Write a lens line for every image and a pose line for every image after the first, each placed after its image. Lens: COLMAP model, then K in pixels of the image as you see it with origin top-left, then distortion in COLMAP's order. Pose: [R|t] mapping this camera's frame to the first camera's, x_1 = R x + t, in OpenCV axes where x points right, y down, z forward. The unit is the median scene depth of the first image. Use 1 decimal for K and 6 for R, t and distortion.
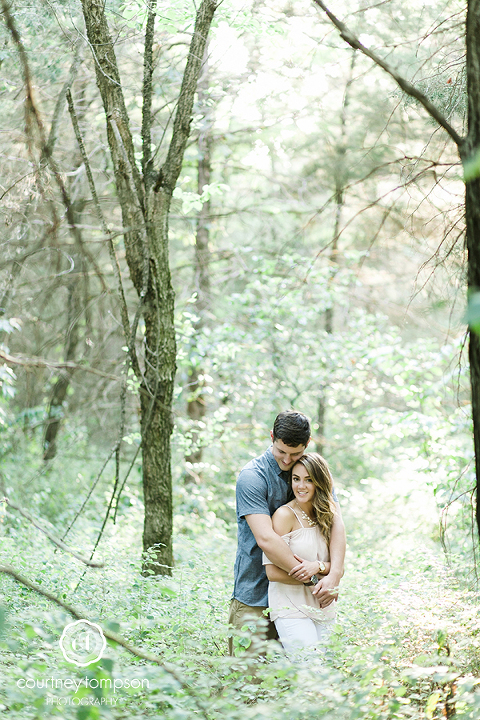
lens RADIAL K [[1806.3, 0, 240.0], [0, 1806.3, 360.0], [0, 0, 1]] dist [0.037382, -0.118780]
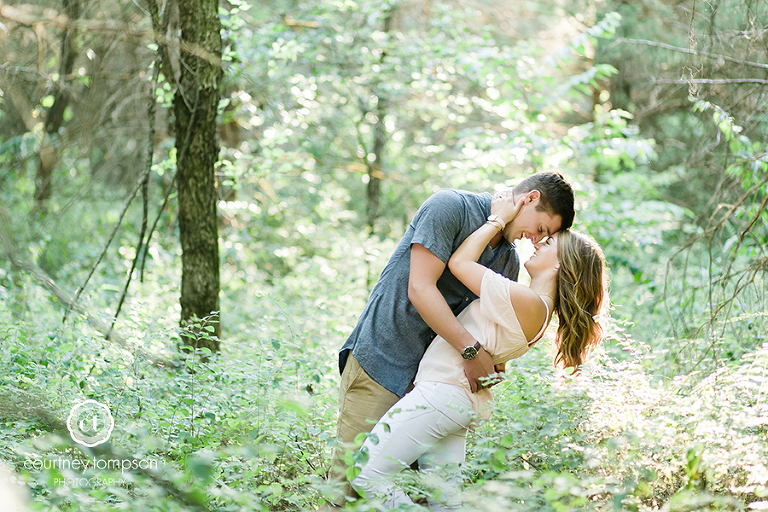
lens RADIAL K [[1926.7, 0, 384.0], [0, 1926.7, 256.0], [0, 0, 1]] dist [0.037382, -0.118780]
pose [[0.997069, -0.011044, 0.075704, -0.029598], [0.004764, 0.996568, 0.082635, 0.014474], [-0.076357, -0.082032, 0.993700, 0.198385]]
